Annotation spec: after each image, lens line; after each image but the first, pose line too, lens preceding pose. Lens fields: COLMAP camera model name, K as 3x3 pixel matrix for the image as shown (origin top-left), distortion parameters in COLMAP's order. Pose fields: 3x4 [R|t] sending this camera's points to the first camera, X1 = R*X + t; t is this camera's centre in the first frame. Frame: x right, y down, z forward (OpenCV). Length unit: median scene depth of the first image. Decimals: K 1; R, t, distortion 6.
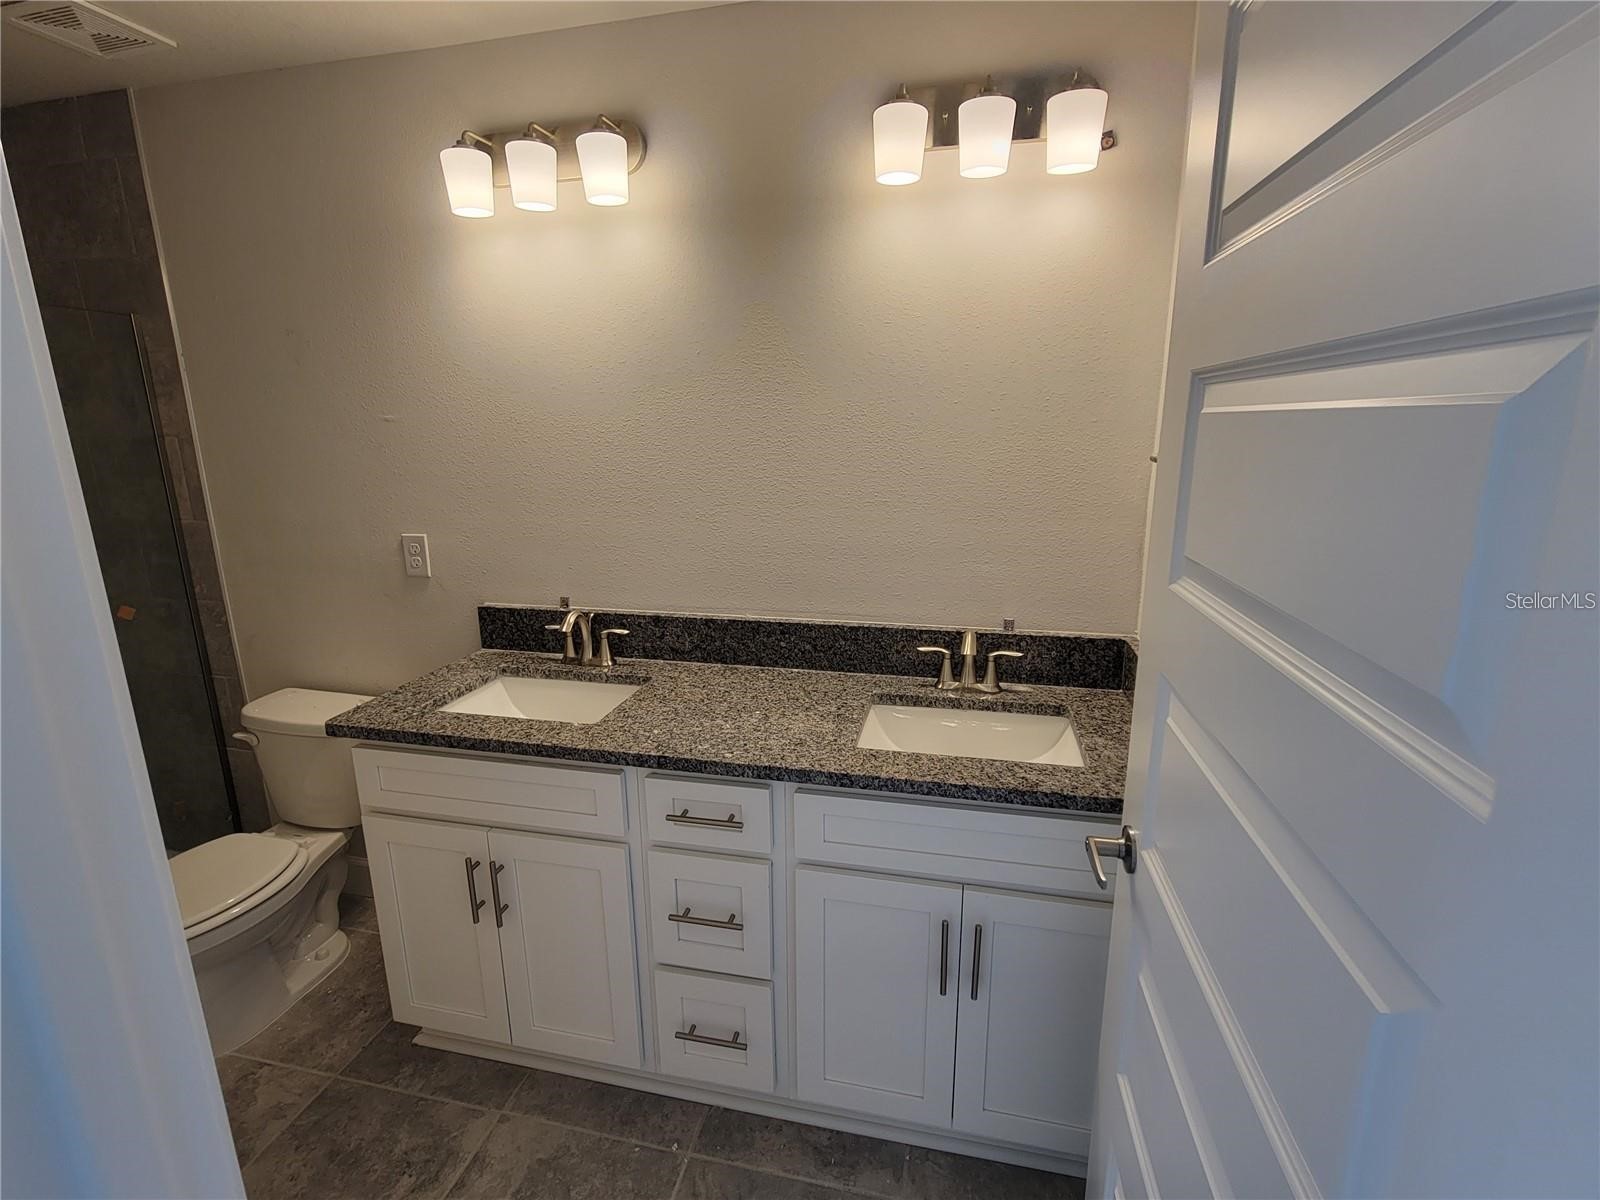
lens RADIAL K [[733.0, 0, 804.7], [0, 733.0, 593.9], [0, 0, 1]] dist [0.000698, -0.000650]
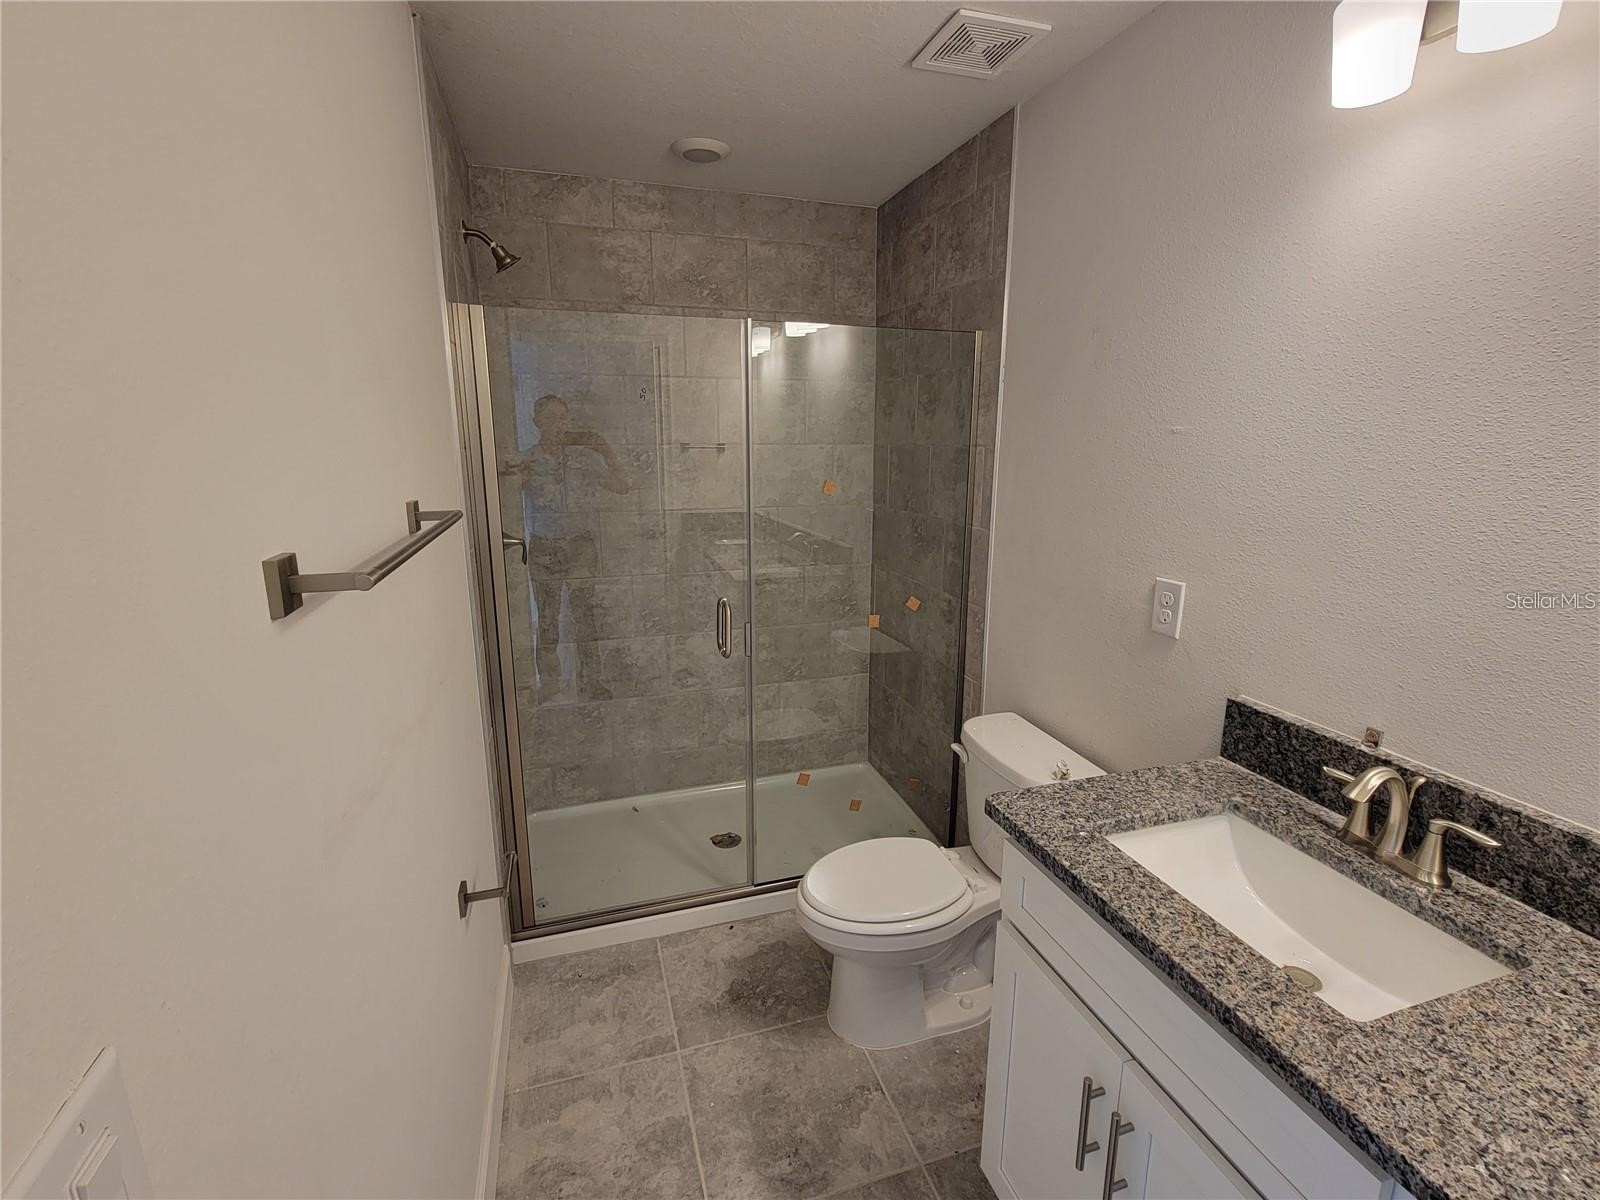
lens RADIAL K [[733.0, 0, 804.7], [0, 733.0, 593.9], [0, 0, 1]] dist [0.000698, -0.000650]
pose [[0.509875, 0.192154, -0.838513, -0.087962], [-0.203350, 0.974031, 0.099559, -0.070730], [0.835869, 0.119749, 0.535709, 0.289005]]
